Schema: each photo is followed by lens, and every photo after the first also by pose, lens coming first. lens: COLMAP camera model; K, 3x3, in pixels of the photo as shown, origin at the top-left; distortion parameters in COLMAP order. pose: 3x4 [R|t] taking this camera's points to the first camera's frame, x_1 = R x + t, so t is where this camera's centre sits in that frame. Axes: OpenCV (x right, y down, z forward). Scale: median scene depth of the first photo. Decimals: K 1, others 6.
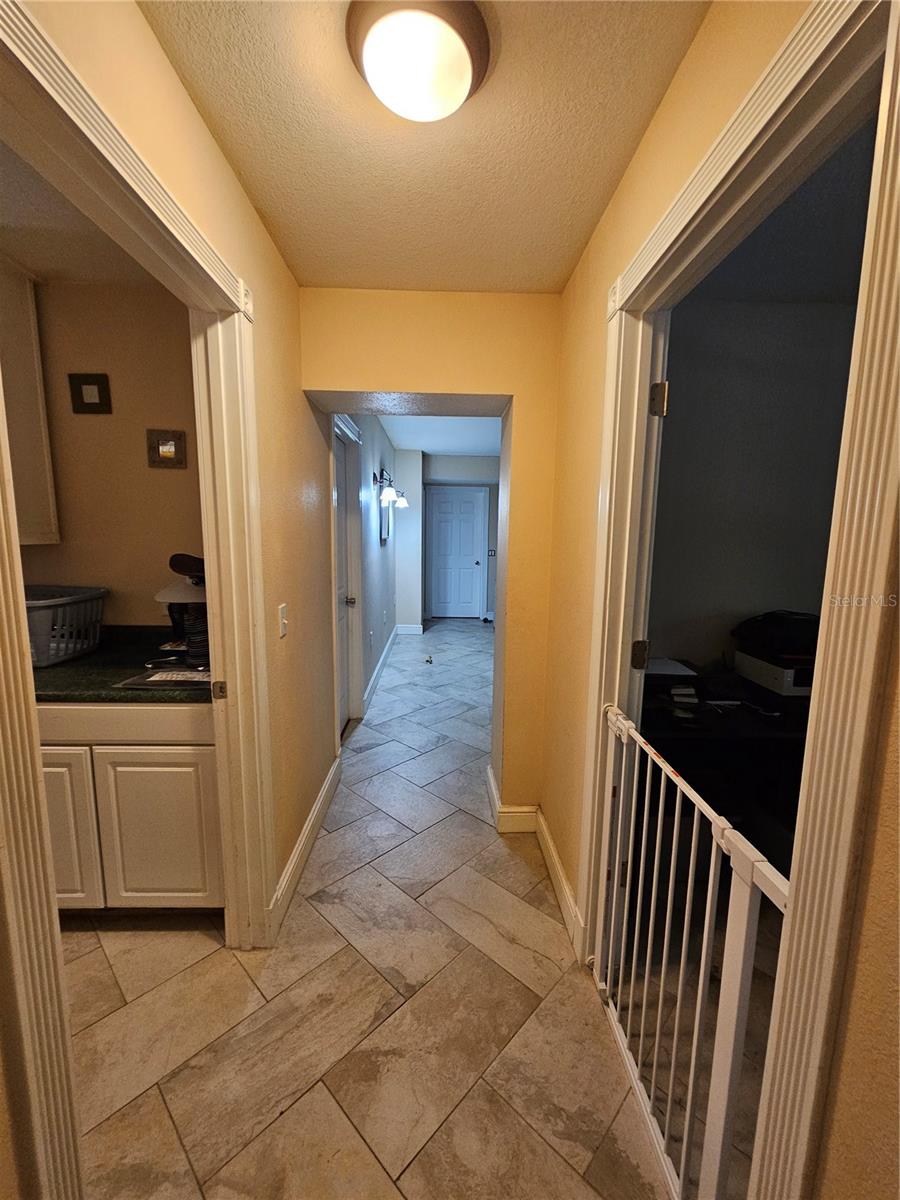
lens RADIAL K [[483.8, 0, 449.7], [0, 483.8, 599.8], [0, 0, 1]] dist [0.001280, 0.000118]
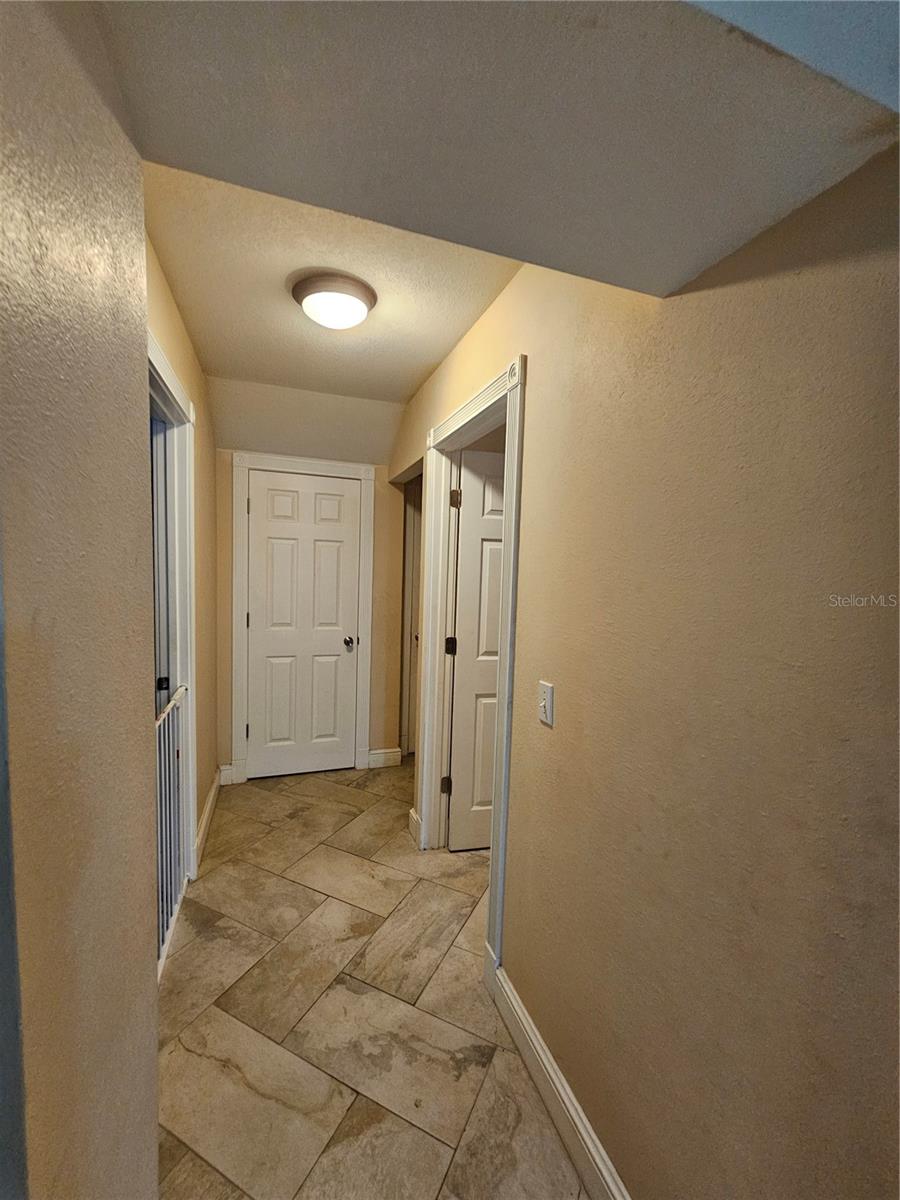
lens RADIAL K [[483.8, 0, 450.5], [0, 483.8, 601.6], [0, 0, 1]] dist [0.001280, 0.000118]
pose [[-0.948195, -0.020195, -0.317046, 0.050768], [-0.087738, 0.975810, 0.200244, -0.307582], [0.305332, 0.217687, -0.927030, 1.977835]]
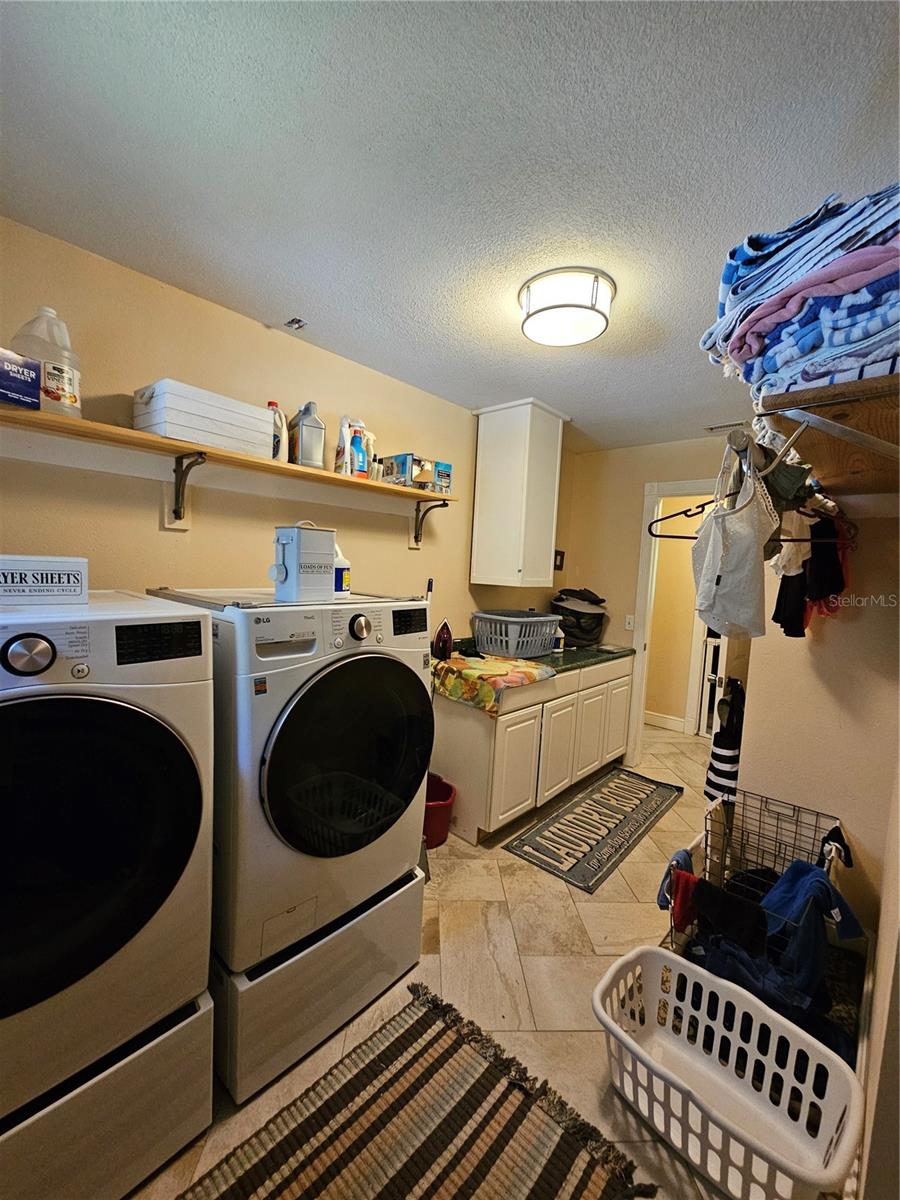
lens RADIAL K [[483.8, 0, 451.7], [0, 483.8, 607.2], [0, 0, 1]] dist [0.001280, 0.000118]
pose [[0.687507, -0.043858, 0.724852, -2.932575], [0.056664, 0.998371, 0.006663, -0.092156], [-0.723963, 0.036492, 0.688873, 0.052228]]
